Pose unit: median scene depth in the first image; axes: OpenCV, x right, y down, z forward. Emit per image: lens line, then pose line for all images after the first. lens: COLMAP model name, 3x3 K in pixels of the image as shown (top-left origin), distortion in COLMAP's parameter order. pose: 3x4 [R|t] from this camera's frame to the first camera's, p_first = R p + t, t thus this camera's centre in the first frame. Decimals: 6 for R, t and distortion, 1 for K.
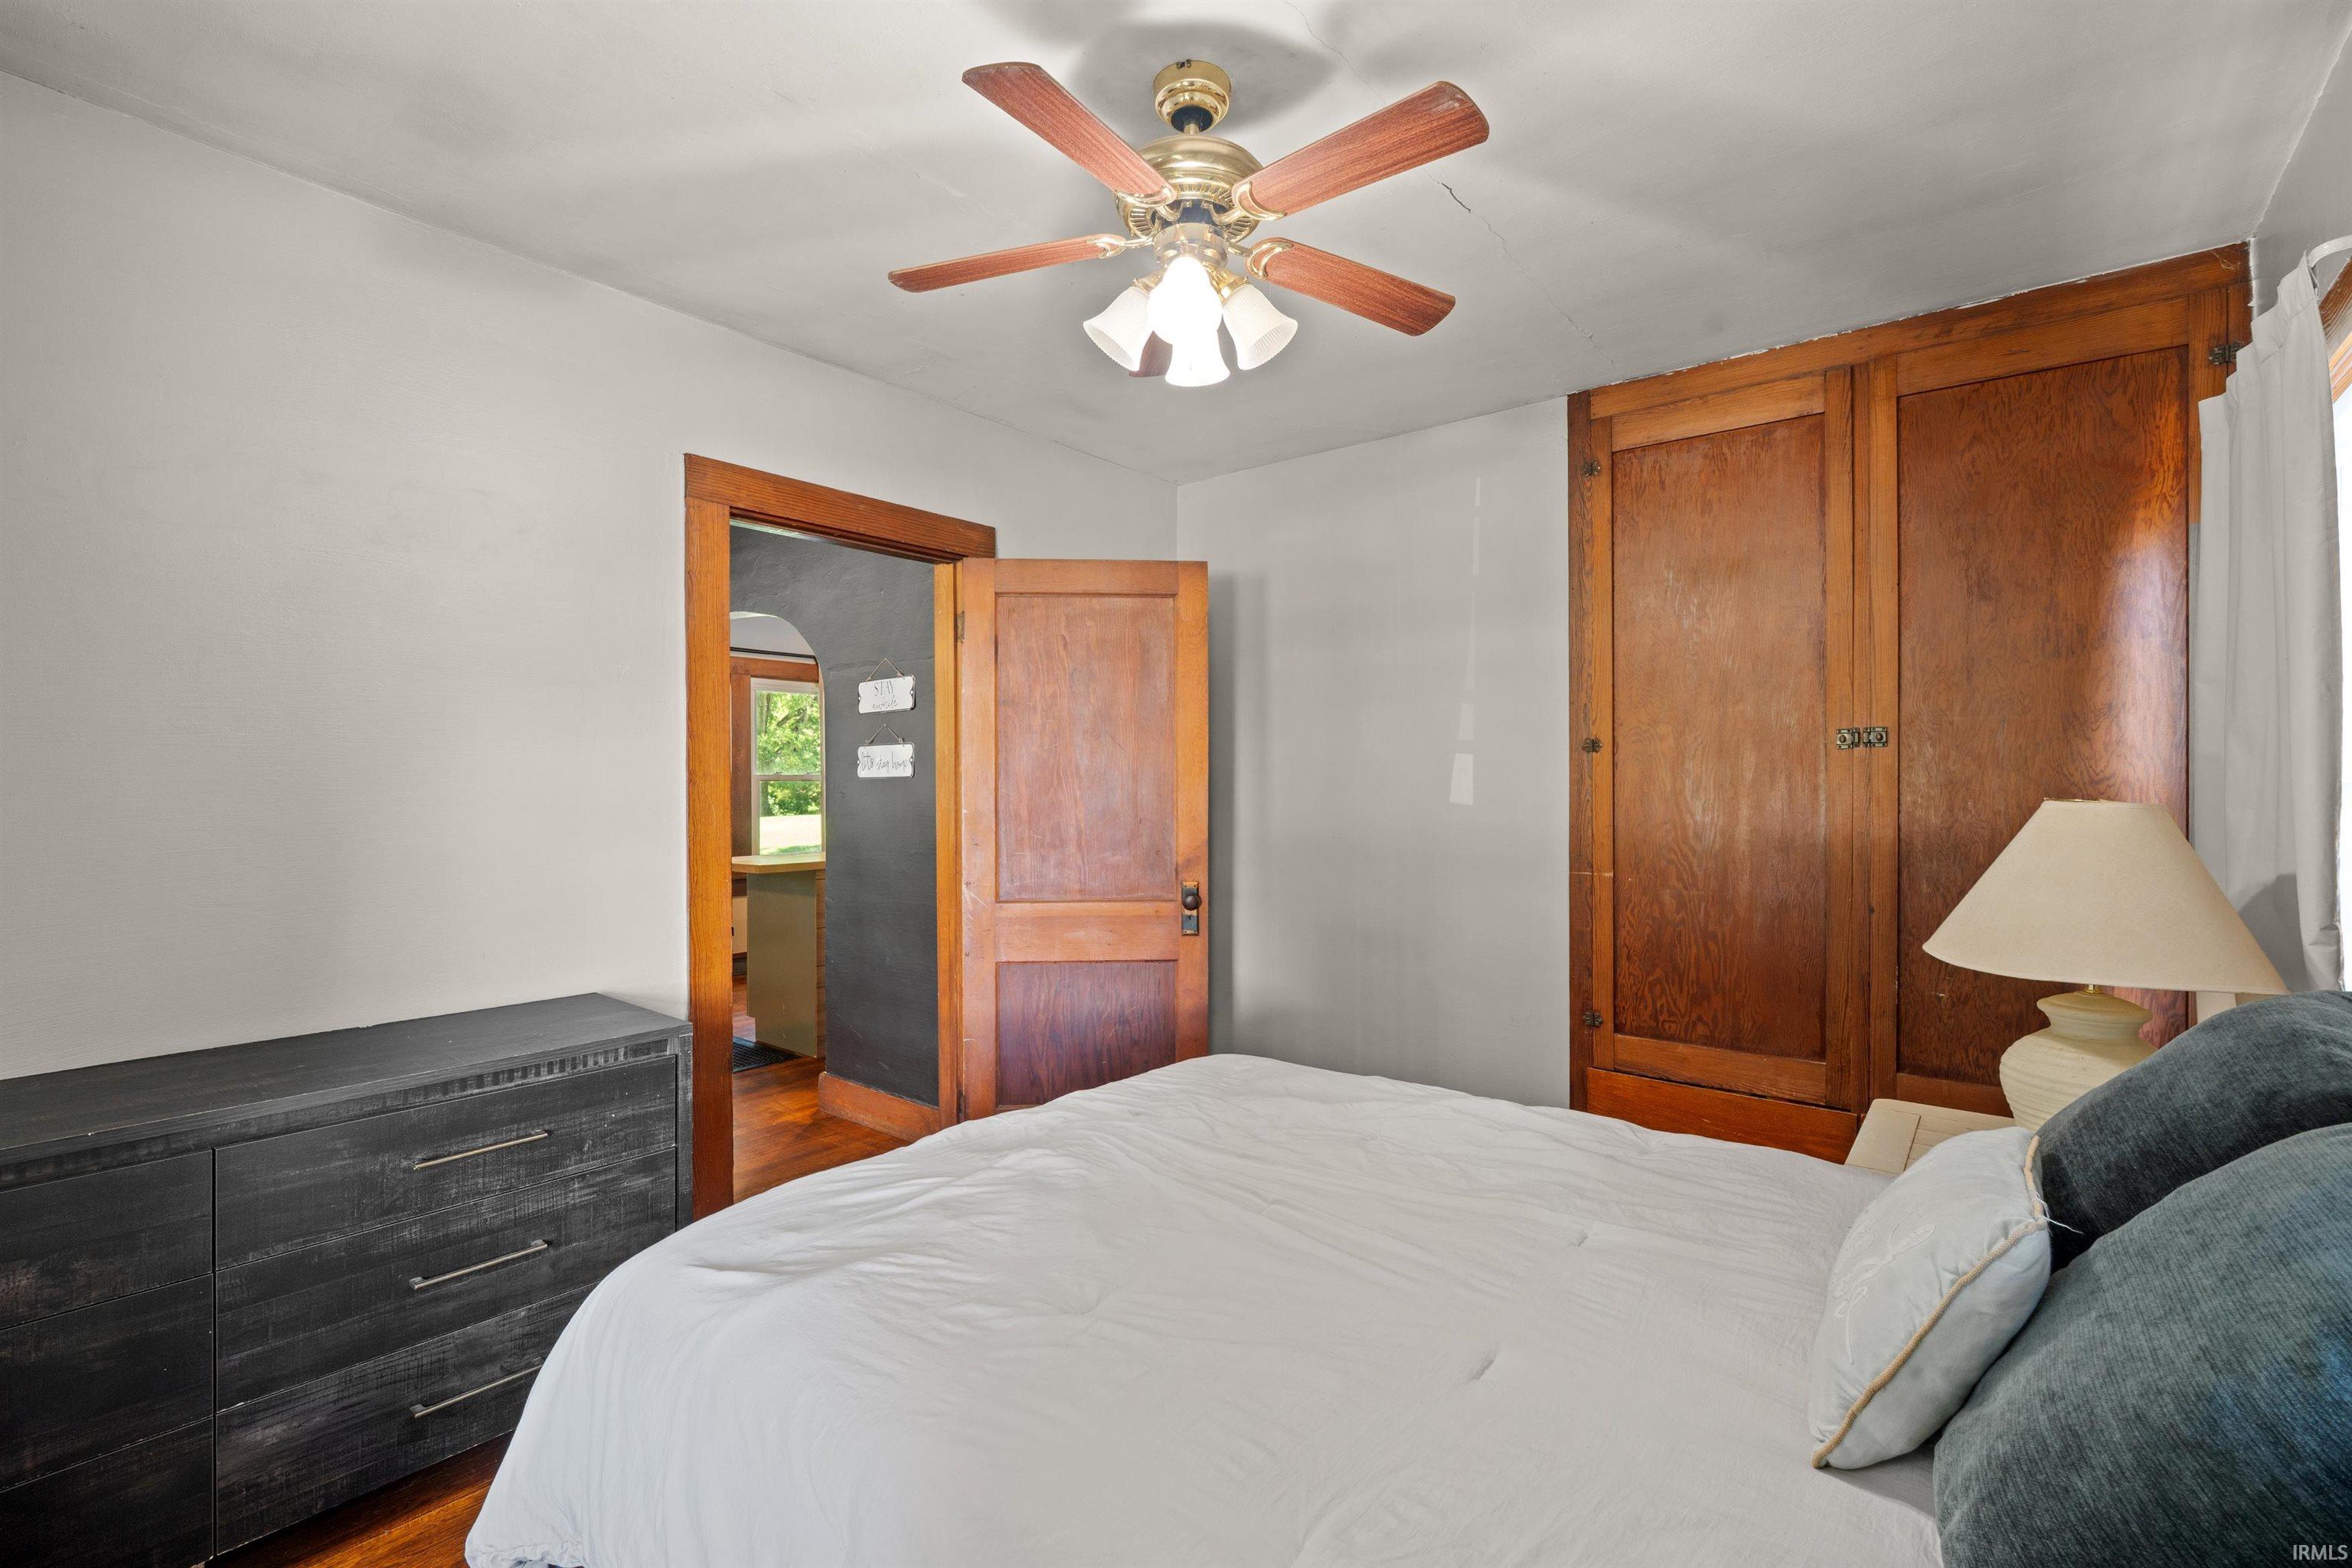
lens RADIAL K [[1026.1, 0, 1170.3], [0, 1026.1, 782.2], [0, 0, 1]] dist [-0.003546, -0.000346]
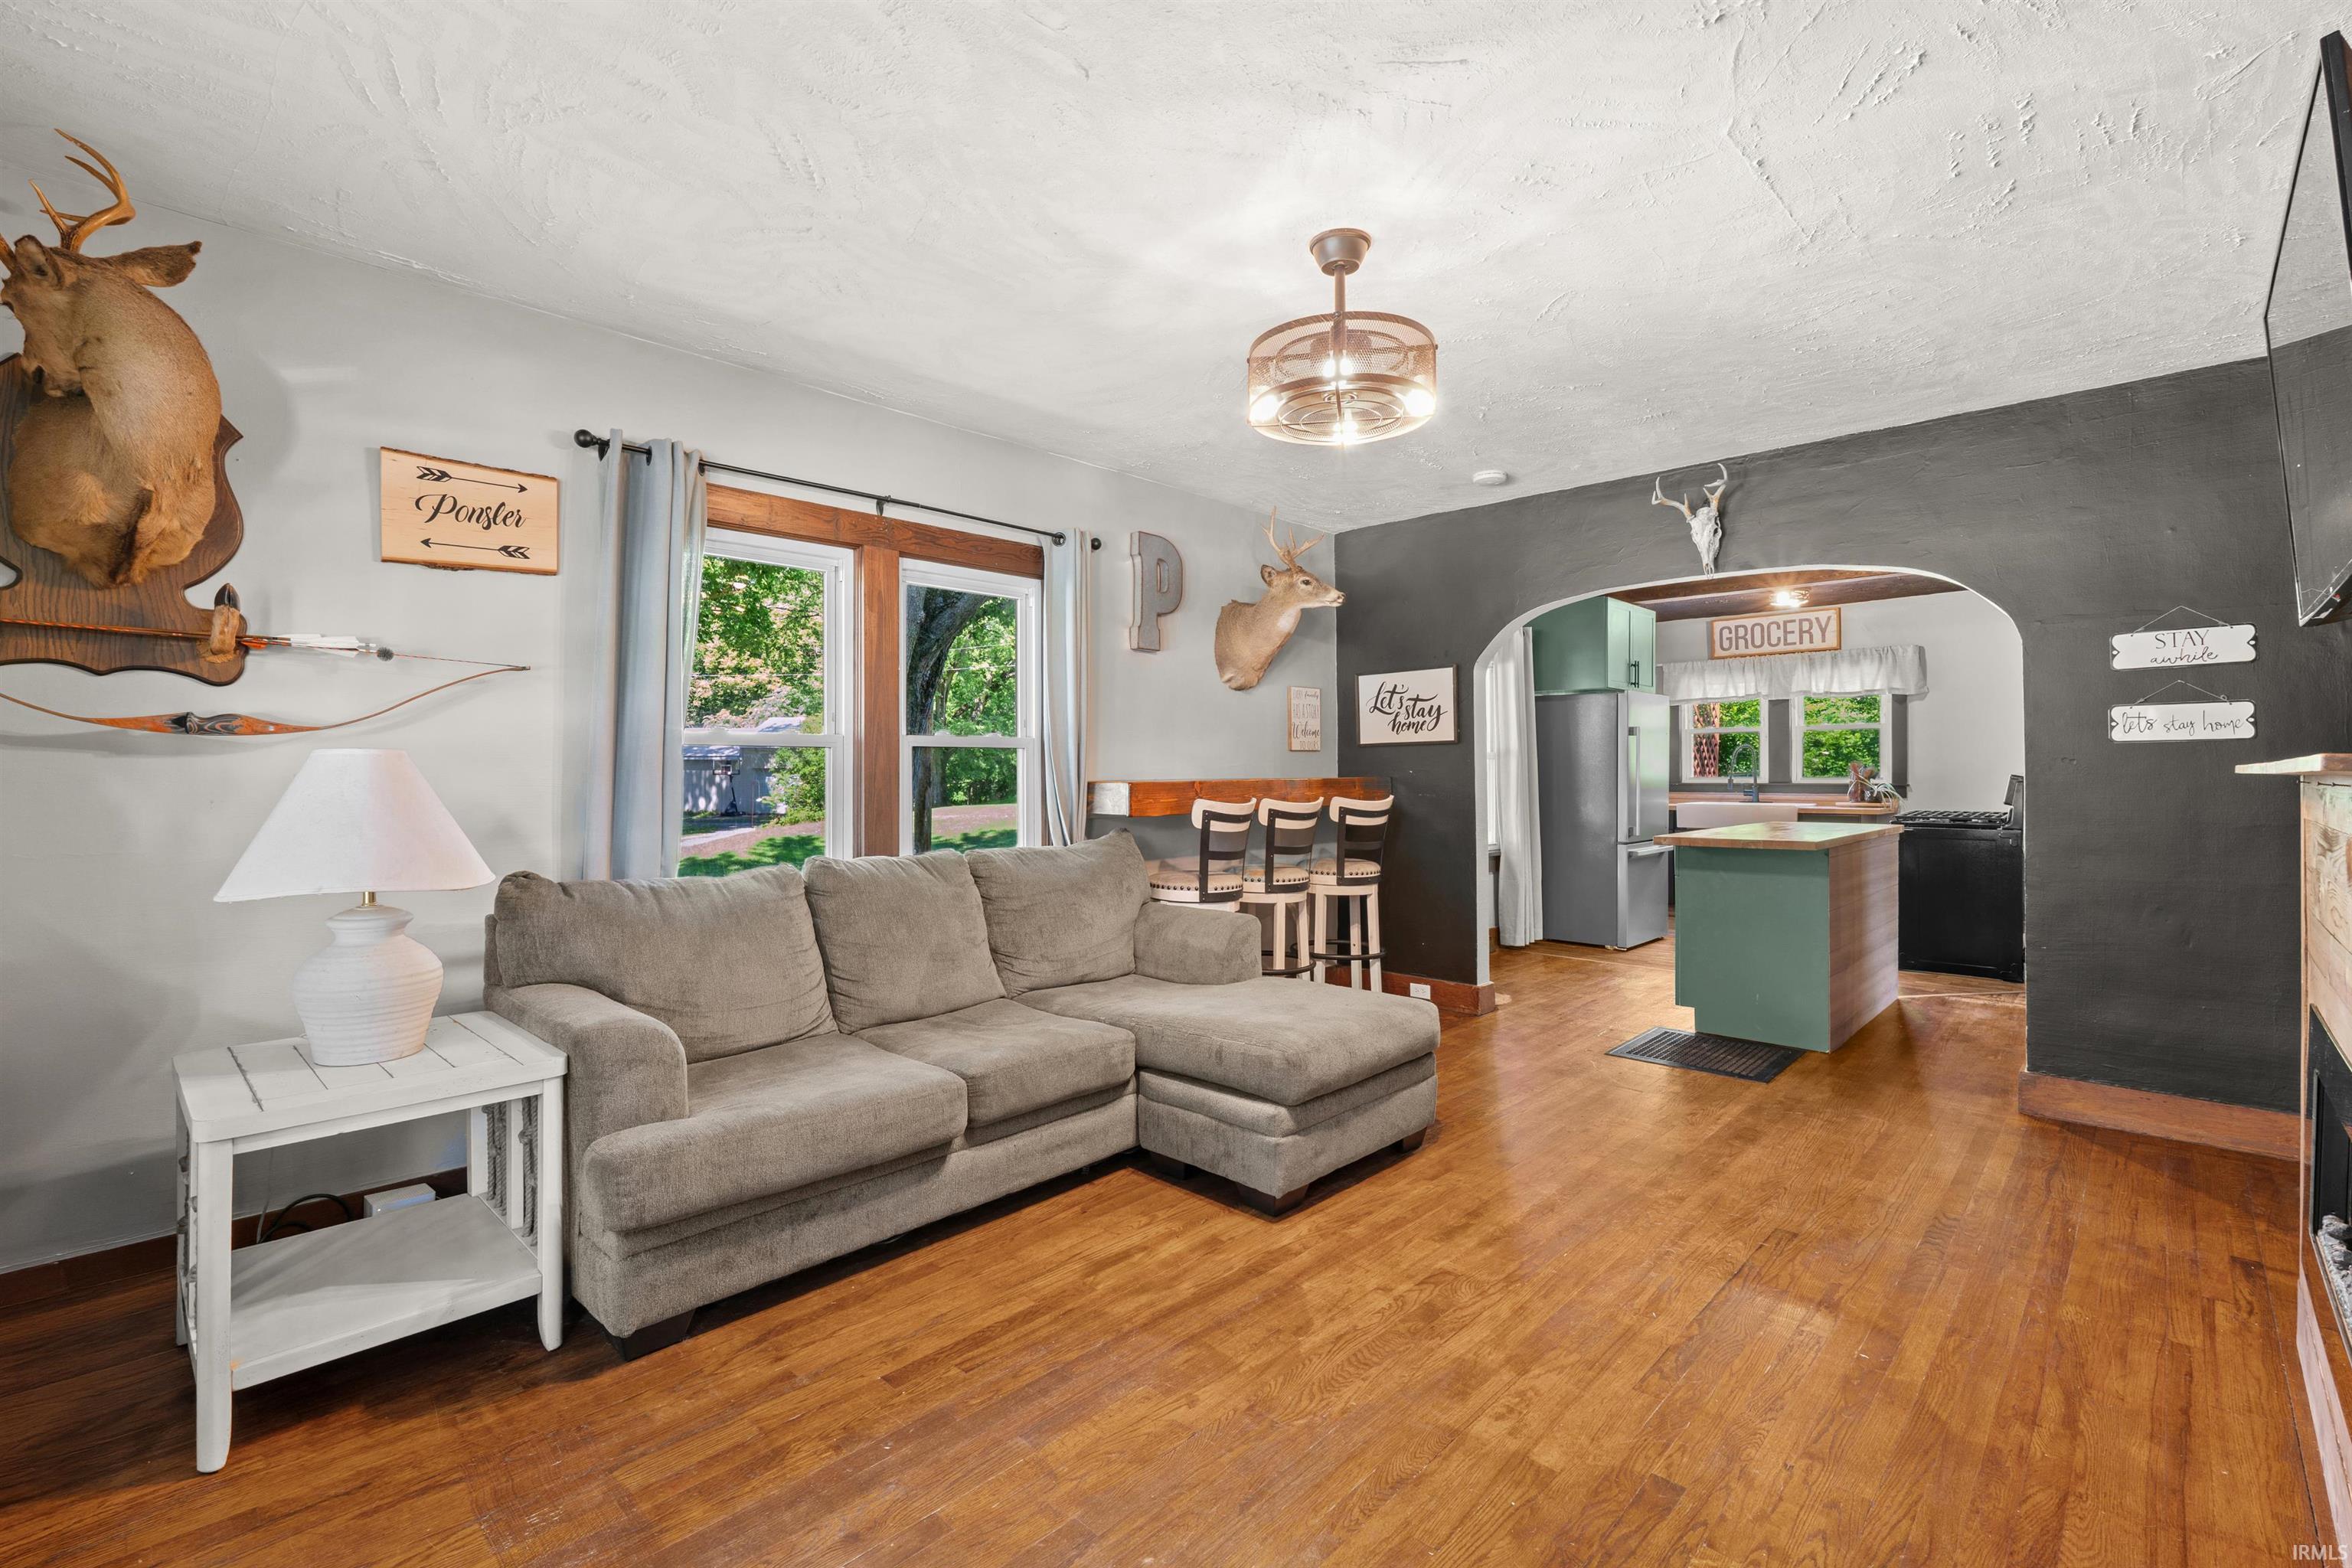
lens RADIAL K [[1039.4, 0, 1164.7], [0, 1039.4, 765.2], [0, 0, 1]] dist [-0.004191, 0.000245]
pose [[0.996781, -0.000407, -0.080178, -1.066235], [-0.000139, 0.999977, -0.006799, 0.022538], [0.080178, 0.006788, 0.996757, 0.038158]]
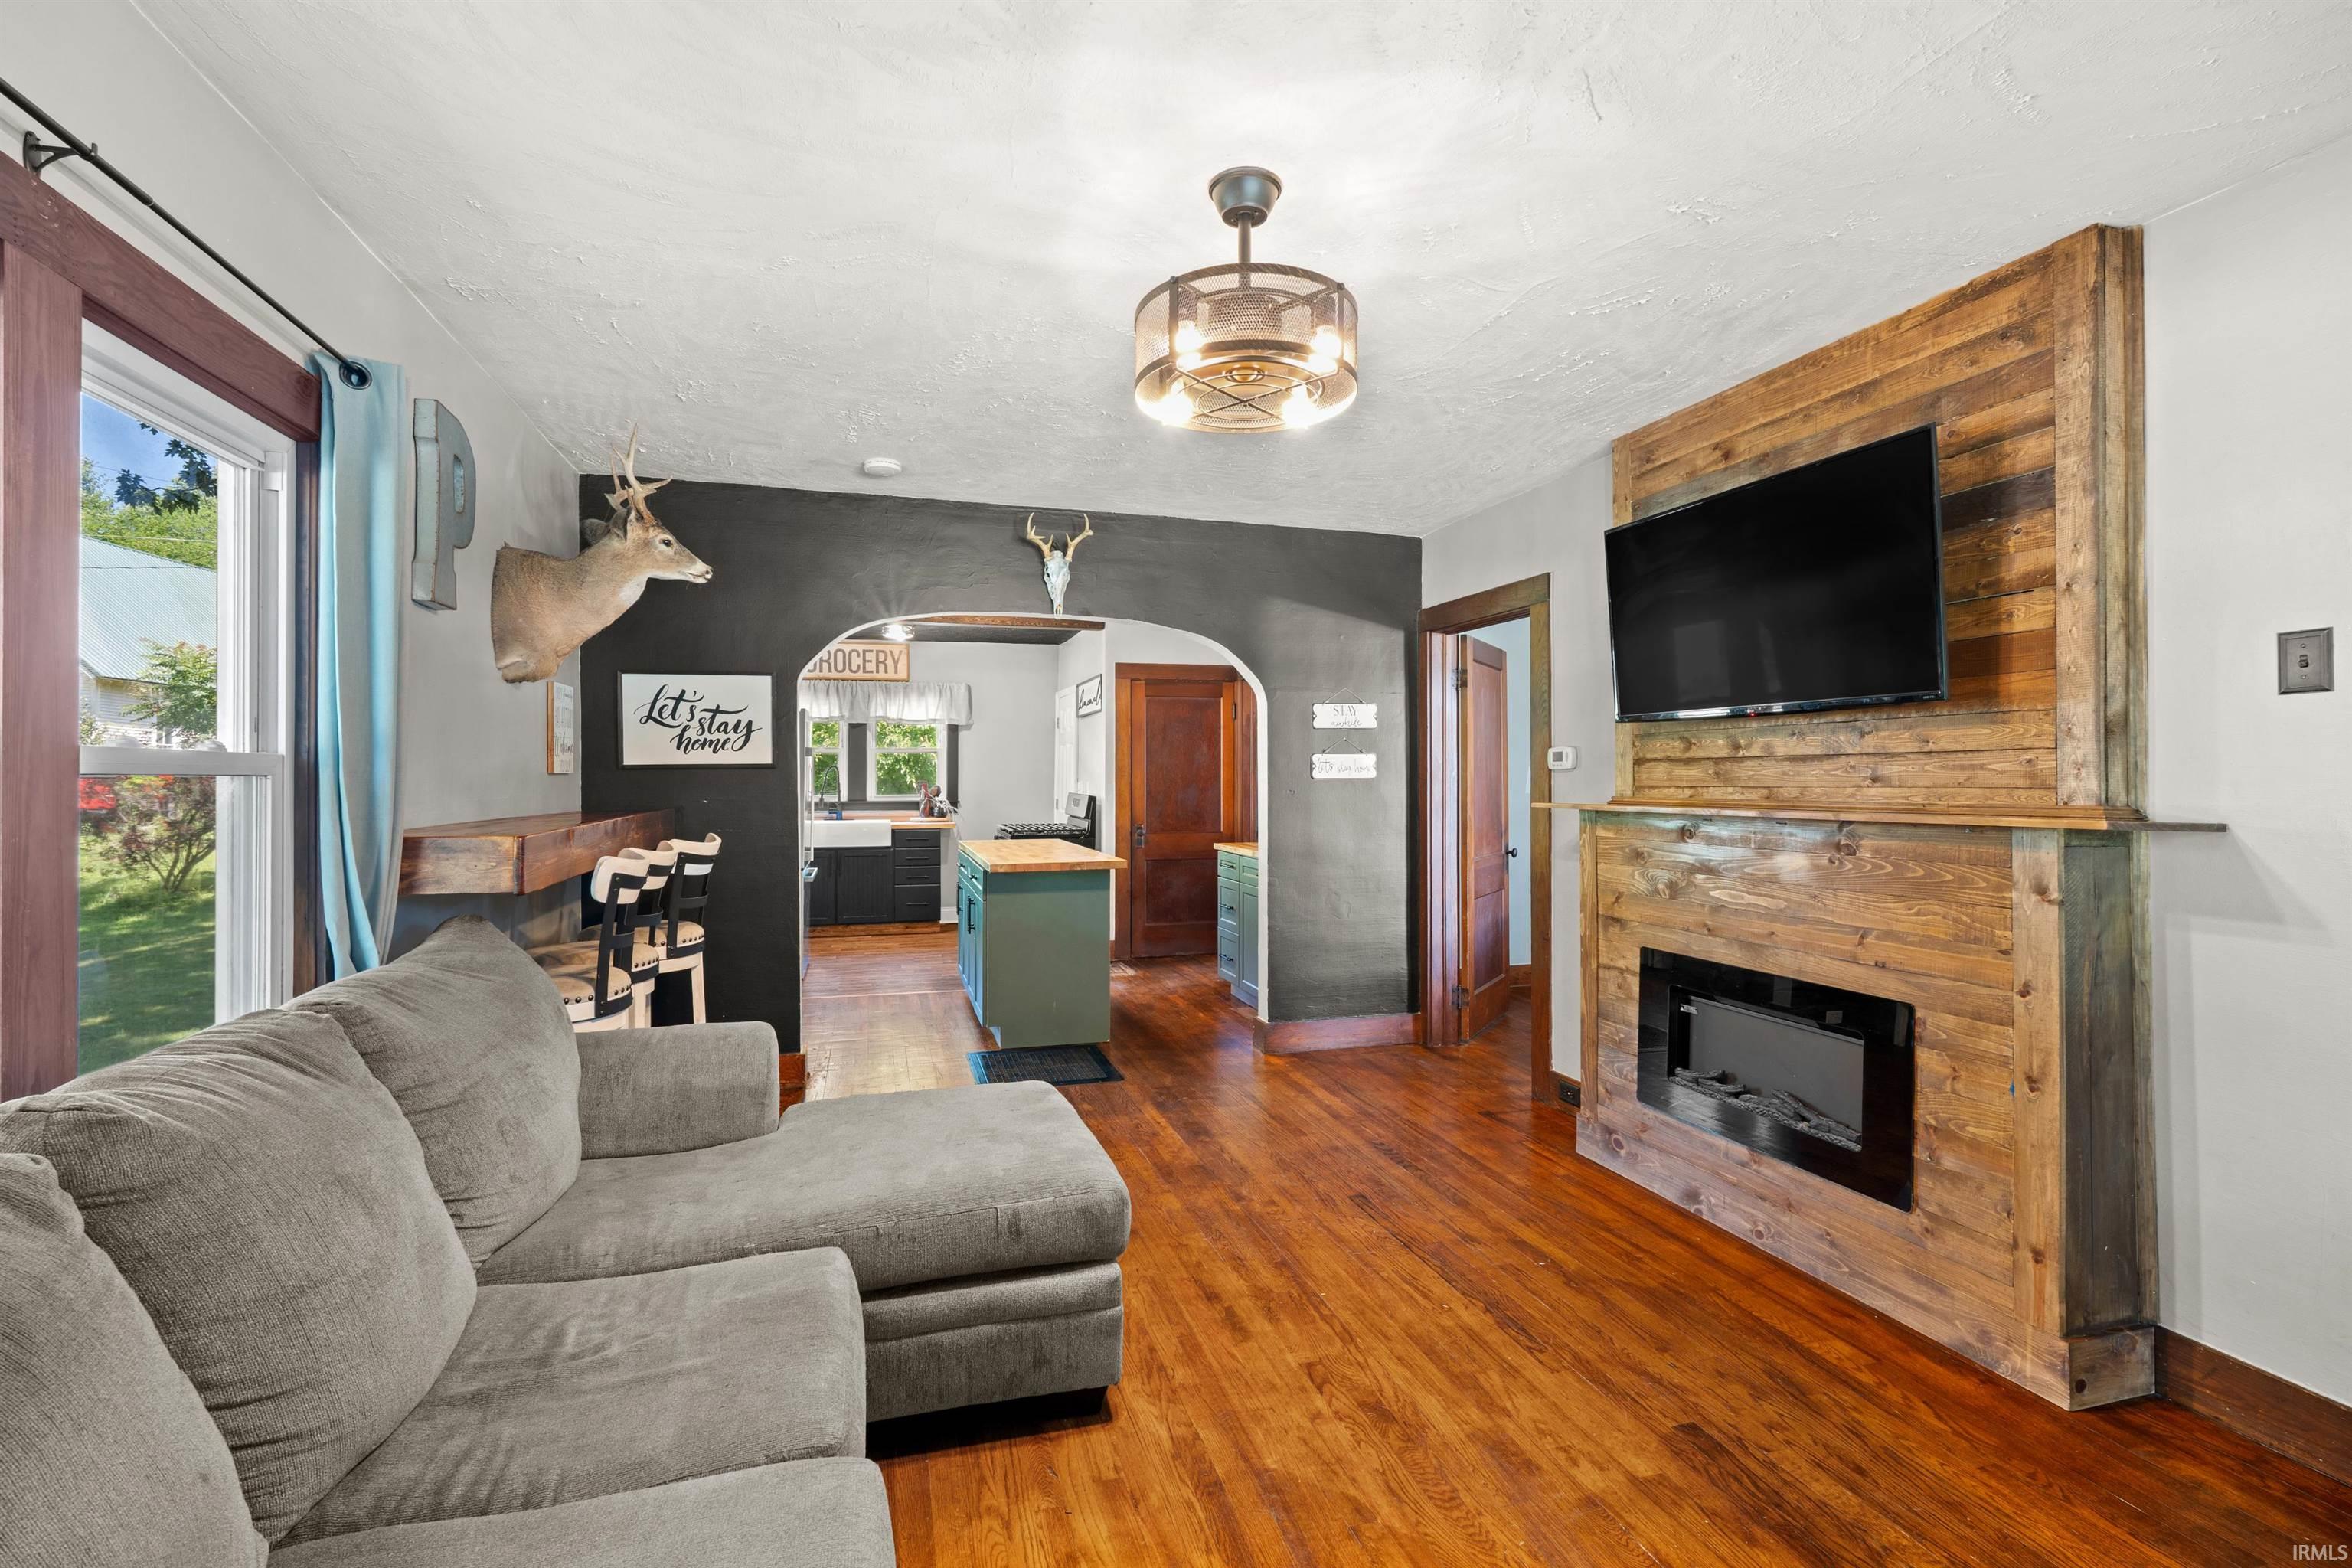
lens RADIAL K [[1034.4, 0, 1170.3], [0, 1034.4, 774.8], [0, 0, 1]] dist [-0.002902, 0.000029]
pose [[0.564015, 0.006163, 0.825742, -1.480315], [-0.001604, 0.999978, -0.006367, -0.000753], [-0.825763, 0.002267, 0.564013, 0.430106]]
